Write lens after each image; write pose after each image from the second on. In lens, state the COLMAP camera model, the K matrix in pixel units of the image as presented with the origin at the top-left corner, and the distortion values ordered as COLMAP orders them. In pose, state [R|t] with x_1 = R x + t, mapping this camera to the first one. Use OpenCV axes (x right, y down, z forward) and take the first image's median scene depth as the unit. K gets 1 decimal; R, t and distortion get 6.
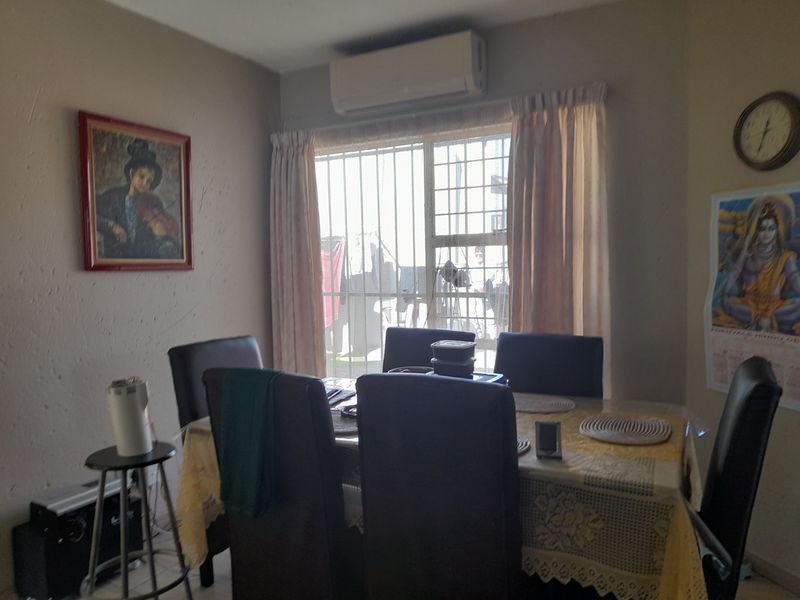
lens RADIAL K [[586.6, 0, 401.0], [0, 586.6, 305.0], [0, 0, 1]] dist [0.002893, -0.003510]
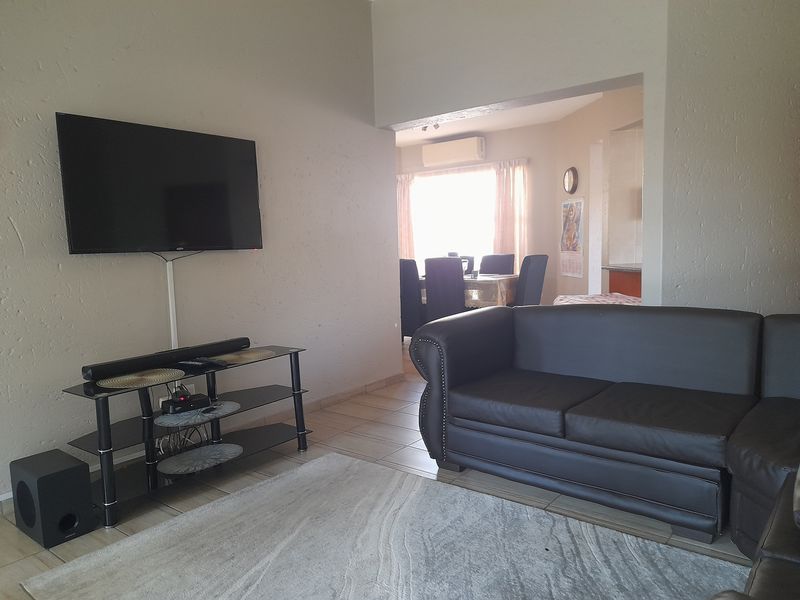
lens RADIAL K [[600.6, 0, 385.2], [0, 600.6, 317.2], [0, 0, 1]] dist [0.011239, -0.000261]
pose [[0.976648, 0.005410, -0.214777, 0.299777], [0.006332, 0.998524, 0.053947, 0.164174], [0.214752, -0.054047, 0.975172, -1.658947]]
